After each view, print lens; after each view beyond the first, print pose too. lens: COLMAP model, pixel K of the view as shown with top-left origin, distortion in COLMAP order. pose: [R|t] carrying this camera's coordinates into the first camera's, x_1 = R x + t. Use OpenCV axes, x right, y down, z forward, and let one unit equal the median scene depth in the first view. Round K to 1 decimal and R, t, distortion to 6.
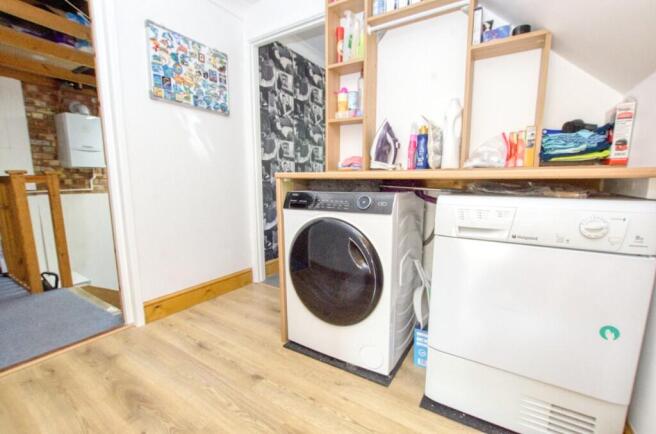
lens RADIAL K [[284.8, 0, 330.7], [0, 284.8, 219.2], [0, 0, 1]] dist [-0.023179, 0.002074]
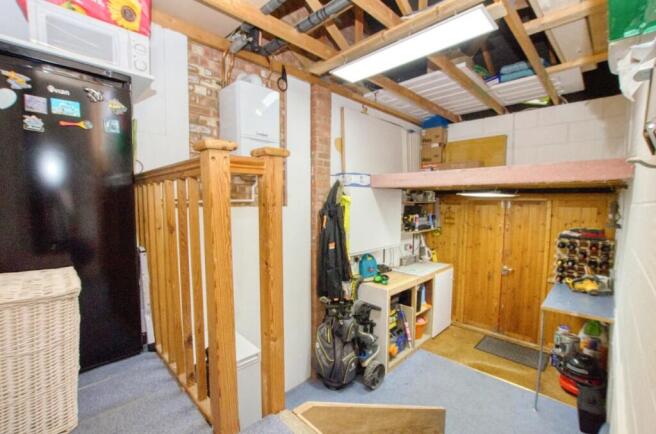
lens RADIAL K [[284.8, 0, 322.4], [0, 284.8, 216.7], [0, 0, 1]] dist [-0.023179, 0.002074]
pose [[0.971694, 0.031532, -0.234131, -0.610299], [-0.048151, 0.996683, -0.065607, -0.035085], [0.231285, 0.075023, 0.969989, 0.433221]]
